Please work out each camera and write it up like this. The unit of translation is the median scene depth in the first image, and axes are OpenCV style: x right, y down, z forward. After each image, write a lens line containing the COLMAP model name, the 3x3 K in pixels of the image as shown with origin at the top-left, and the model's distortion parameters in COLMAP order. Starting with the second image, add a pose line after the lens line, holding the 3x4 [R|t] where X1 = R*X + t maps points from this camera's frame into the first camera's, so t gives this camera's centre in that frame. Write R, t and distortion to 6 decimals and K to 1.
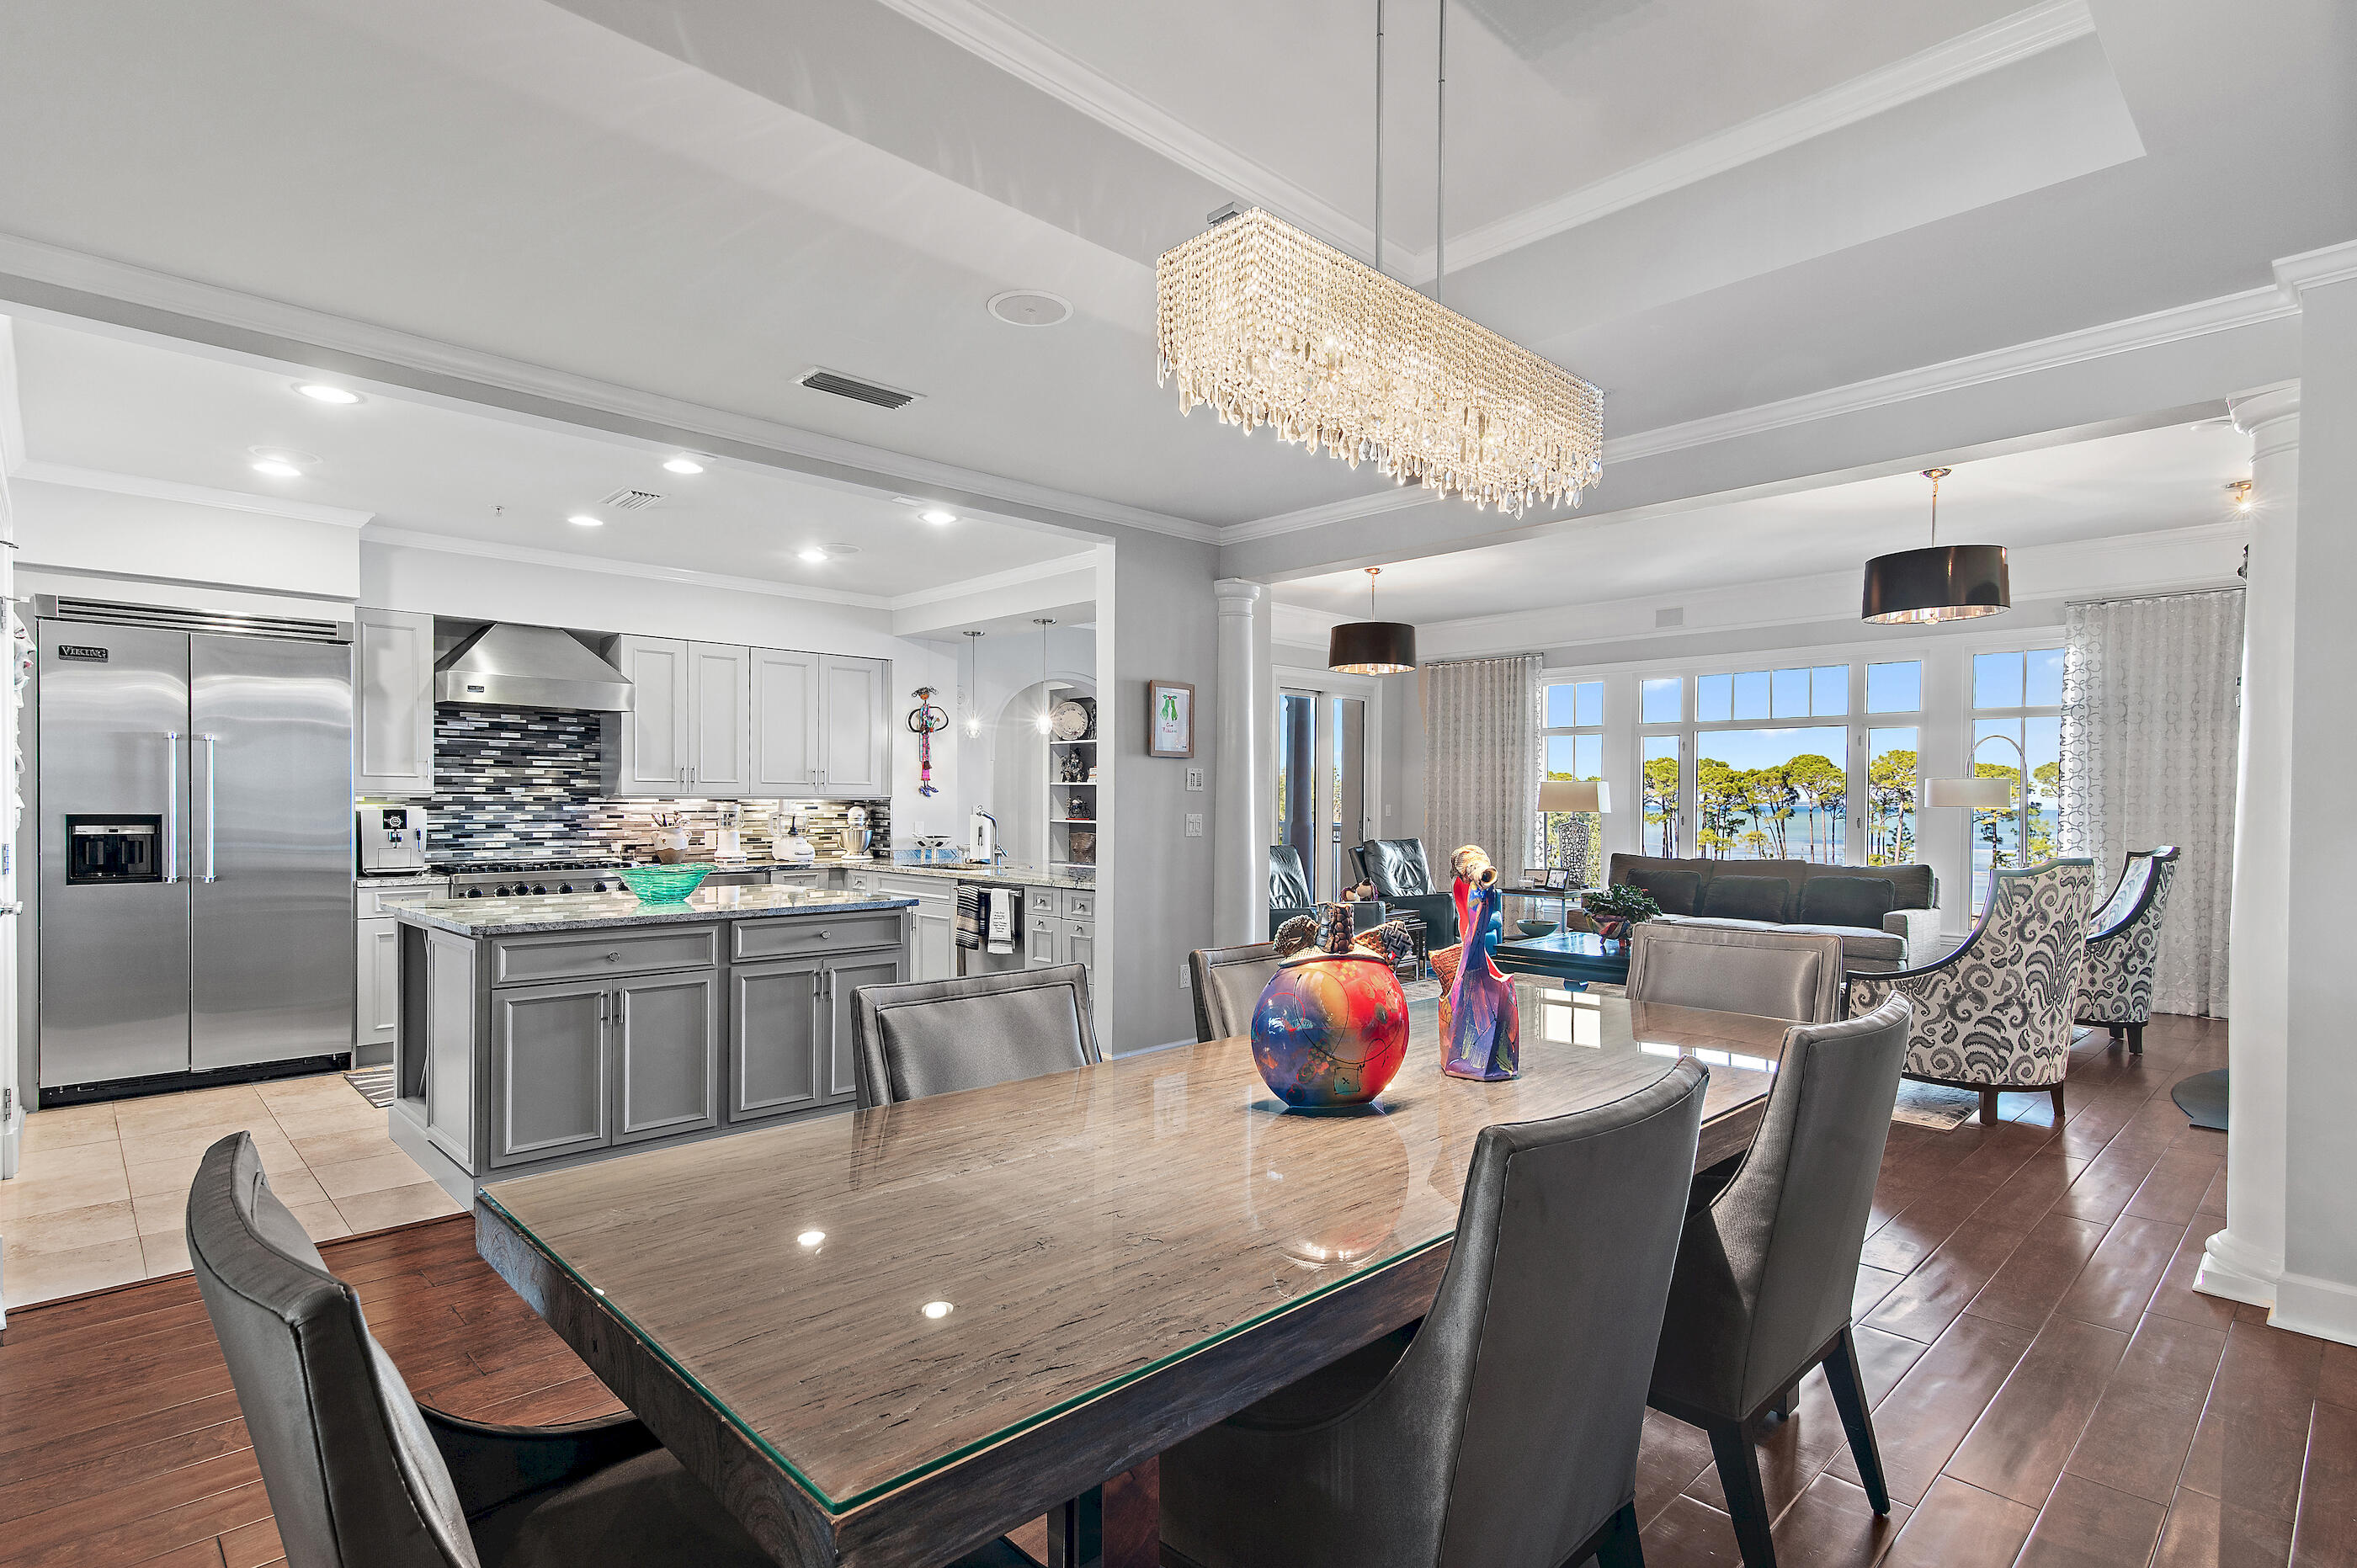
lens RADIAL K [[1164.6, 0, 1208.3], [0, 1164.6, 822.4], [0, 0, 1]] dist [-0.017341, -0.000008]
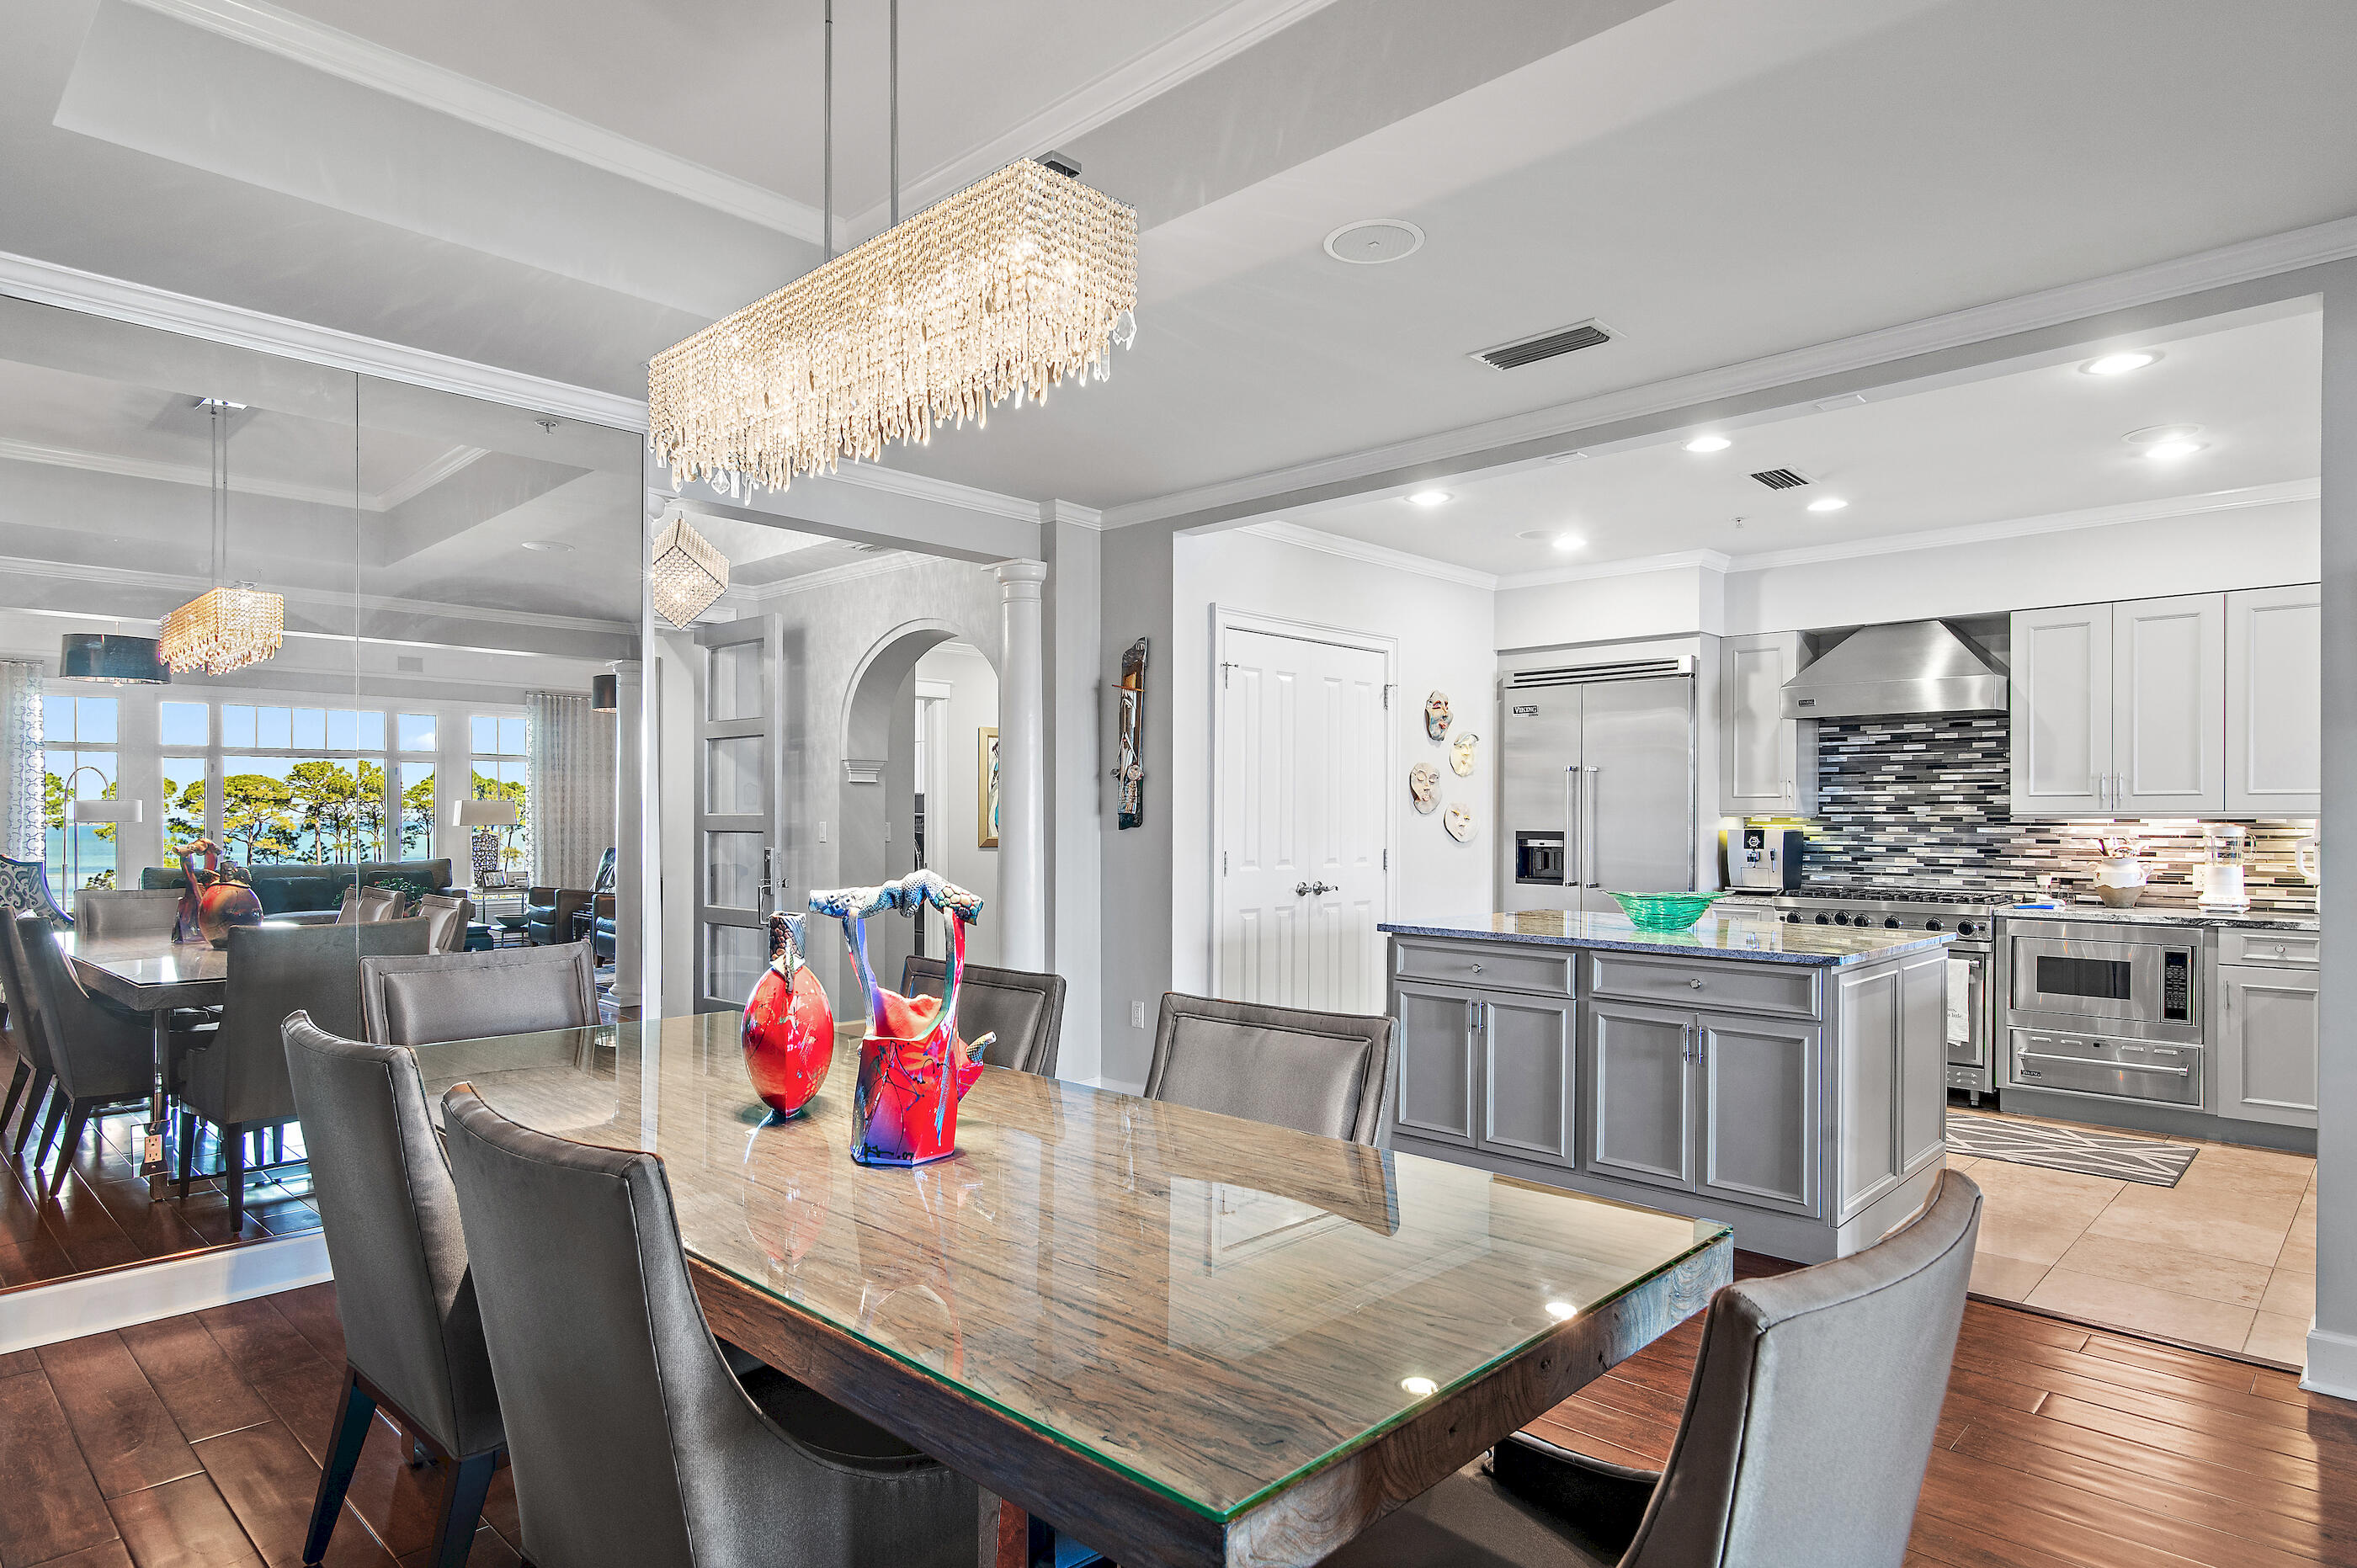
lens RADIAL K [[1305.3, 0, 1130.3], [0, 1305.3, 815.1], [0, 0, 1]] dist [-0.006135, -0.007602]
pose [[-0.013985, -0.006271, -0.999883, 0.404176], [-0.020759, 0.999767, -0.005980, -0.005084], [0.999687, 0.020673, -0.014112, 0.423046]]
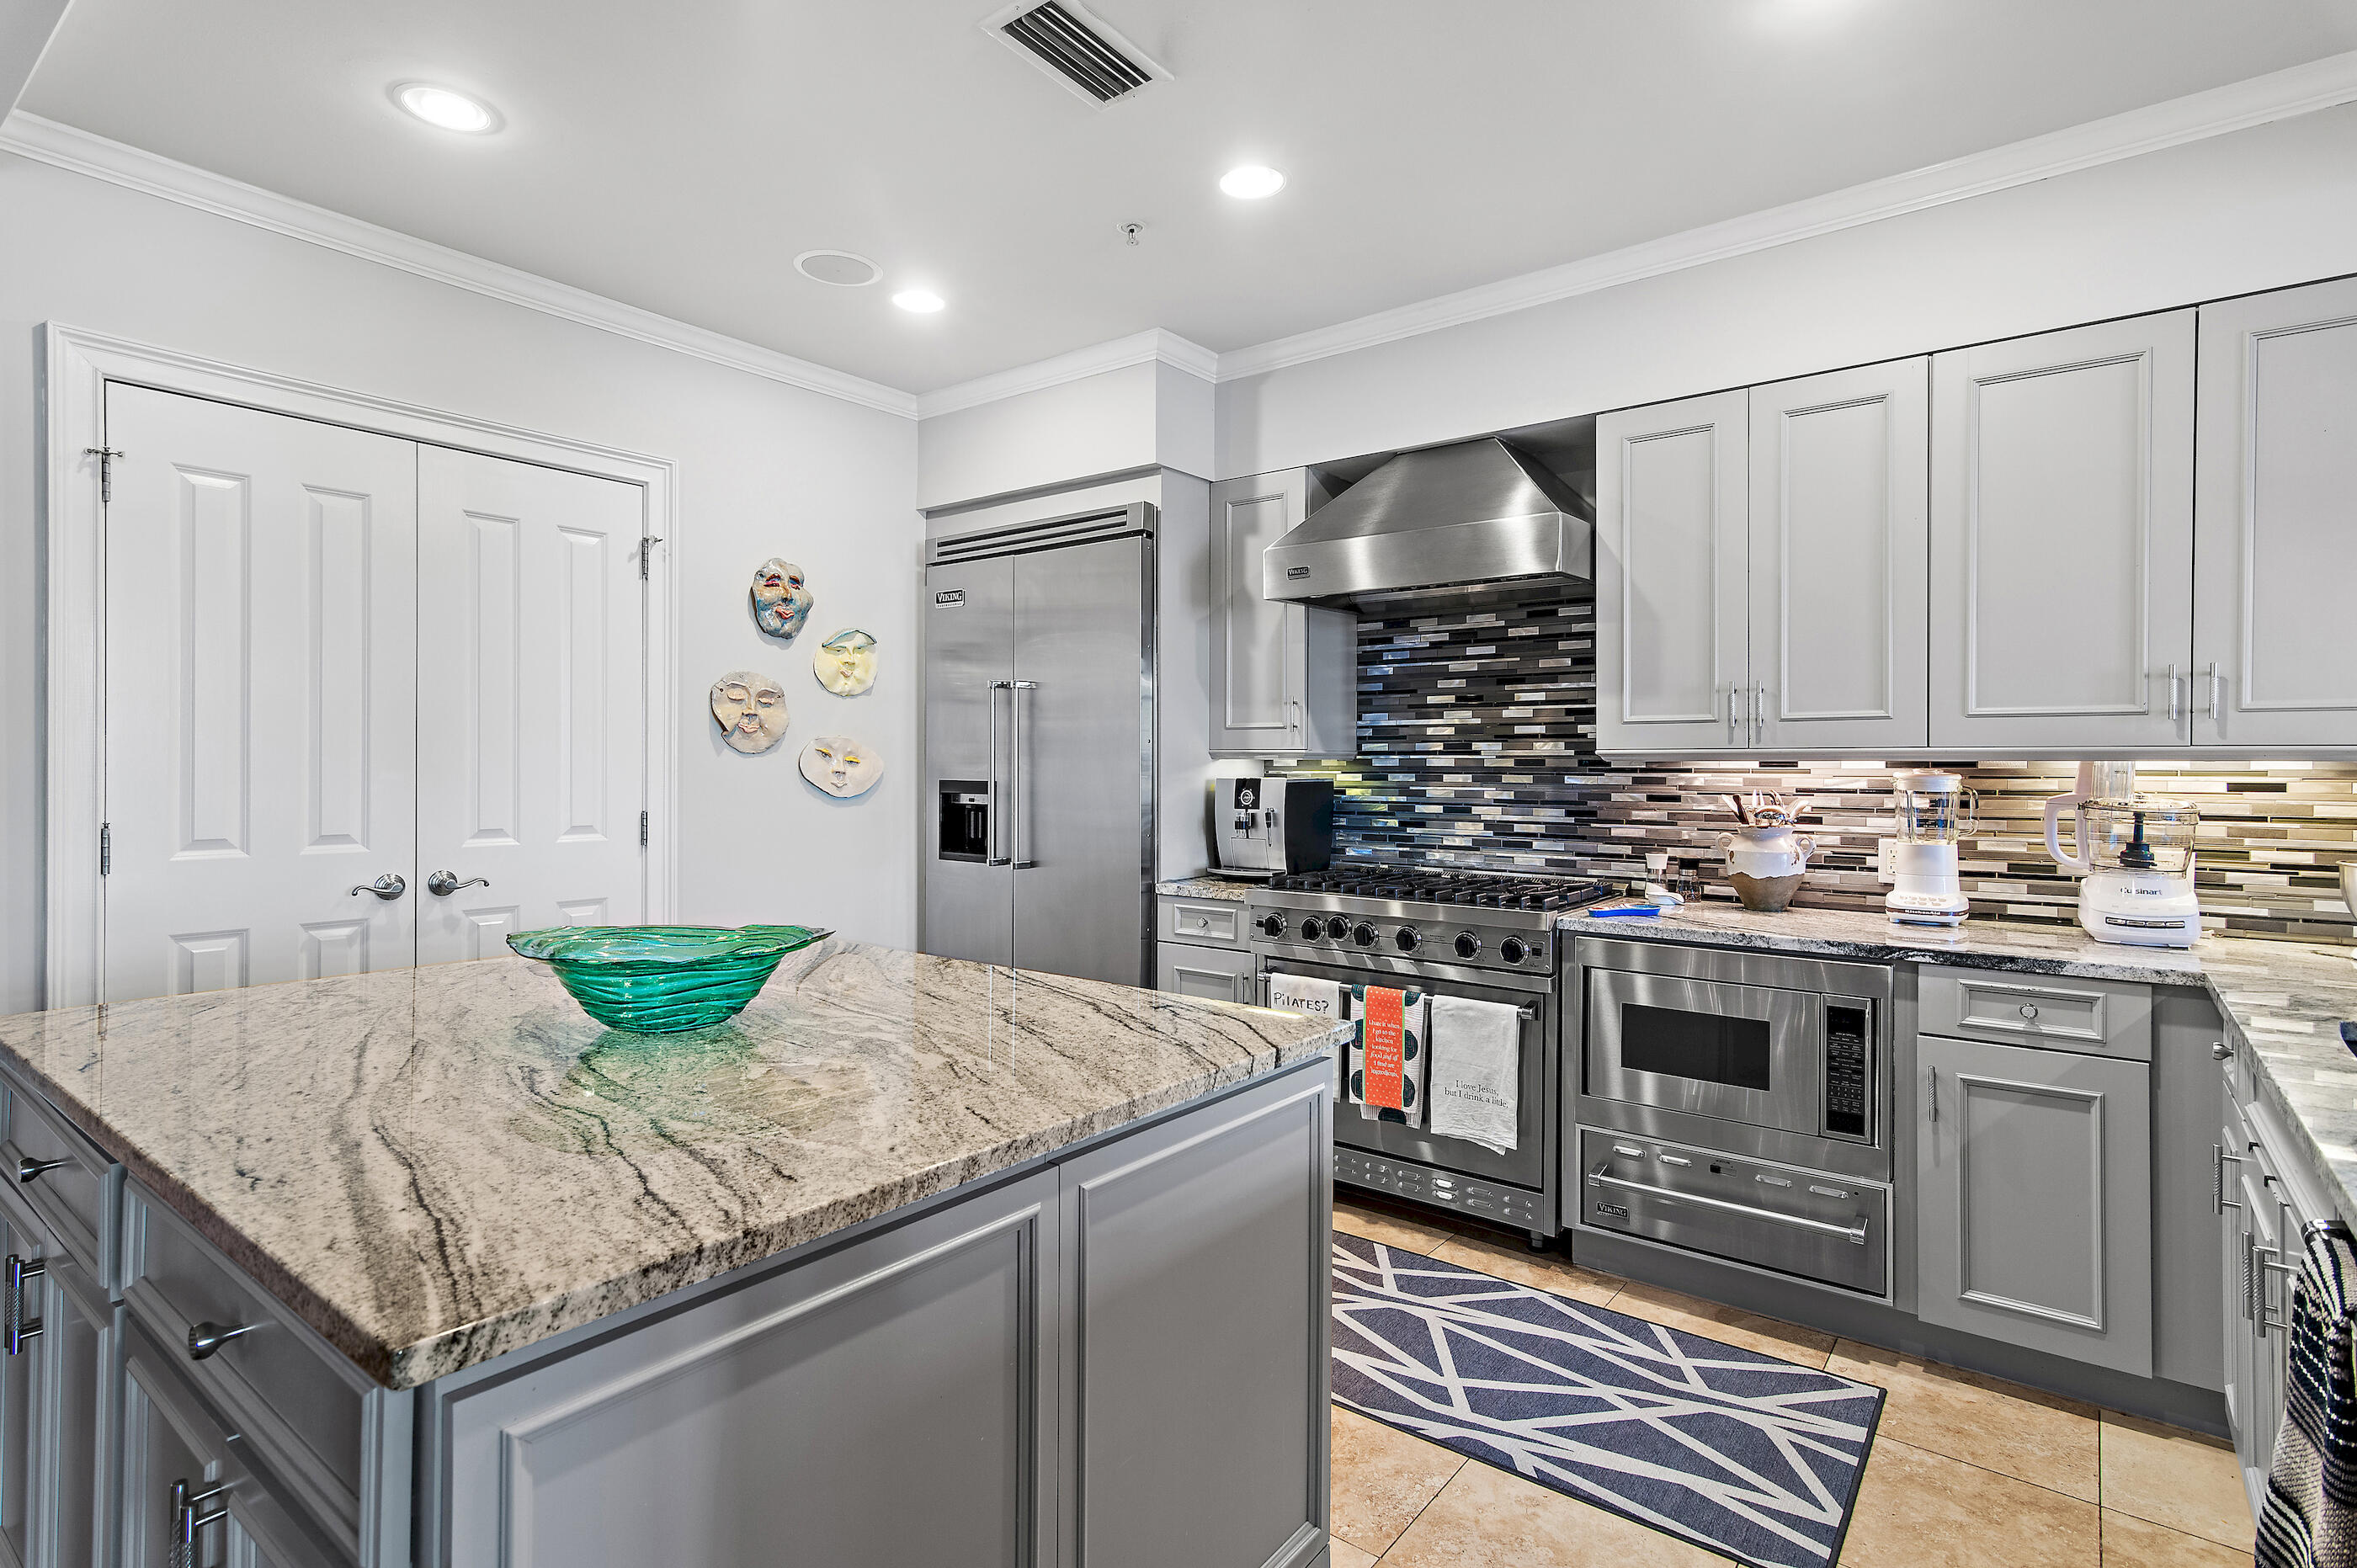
lens RADIAL K [[1164.6, 0, 1160.9], [0, 1164.6, 751.6], [0, 0, 1]] dist [-0.017341, -0.000008]
pose [[0.106031, -0.015908, -0.994236, -0.054939], [-0.020963, 0.999614, -0.018230, -0.012124], [0.994142, 0.022775, 0.105656, 0.797469]]
